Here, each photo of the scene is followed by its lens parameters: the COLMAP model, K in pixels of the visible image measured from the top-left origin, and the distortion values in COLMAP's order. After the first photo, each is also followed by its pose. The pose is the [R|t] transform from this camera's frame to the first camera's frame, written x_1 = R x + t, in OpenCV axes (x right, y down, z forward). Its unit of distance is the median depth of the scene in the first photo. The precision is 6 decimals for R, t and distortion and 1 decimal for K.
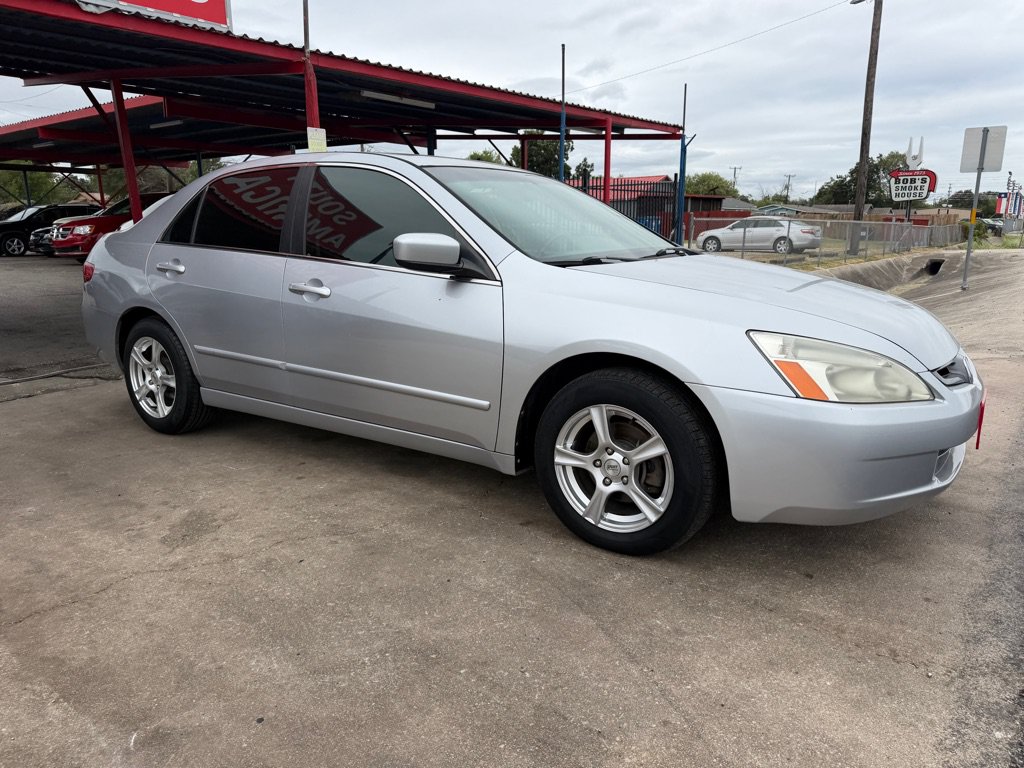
lens RADIAL K [[724.4, 0, 512.1], [0, 724.4, 385.6], [0, 0, 1]] dist [0.052843, -0.070528]
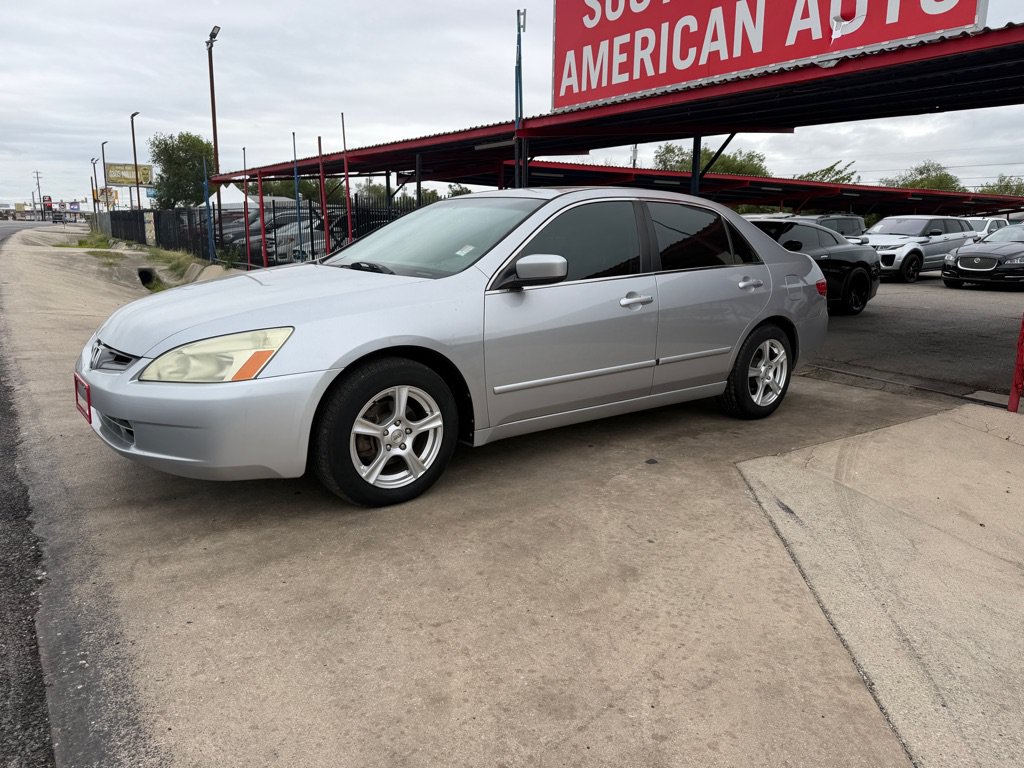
lens RADIAL K [[715.4, 0, 525.8], [0, 715.4, 369.4], [0, 0, 1]] dist [0.043531, -0.044327]
pose [[-0.285589, 0.183515, -0.940617, 1.361977], [-0.228069, 0.940282, 0.252695, -0.421907], [0.930819, 0.286693, -0.226680, 1.704008]]
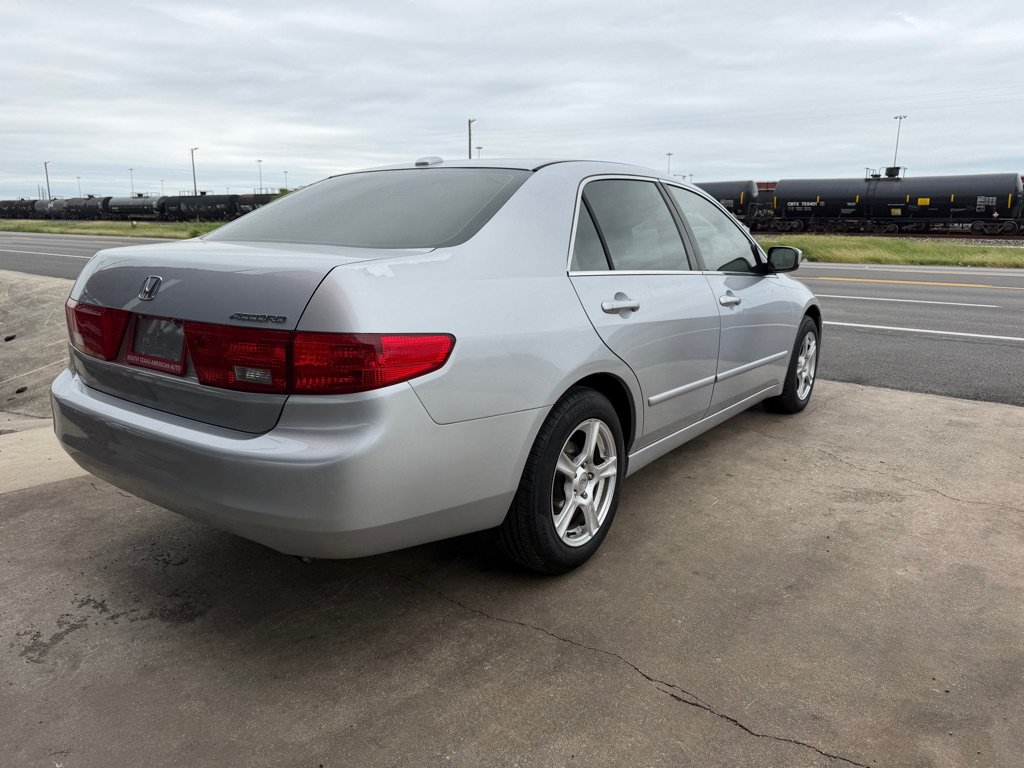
lens RADIAL K [[724.4, 0, 521.3], [0, 724.4, 375.5], [0, 0, 1]] dist [0.052843, -0.070528]
pose [[0.018313, -0.193950, 0.980841, -1.473502], [0.199659, 0.961956, 0.186488, -0.309305], [-0.979694, 0.192418, 0.056340, 1.345282]]
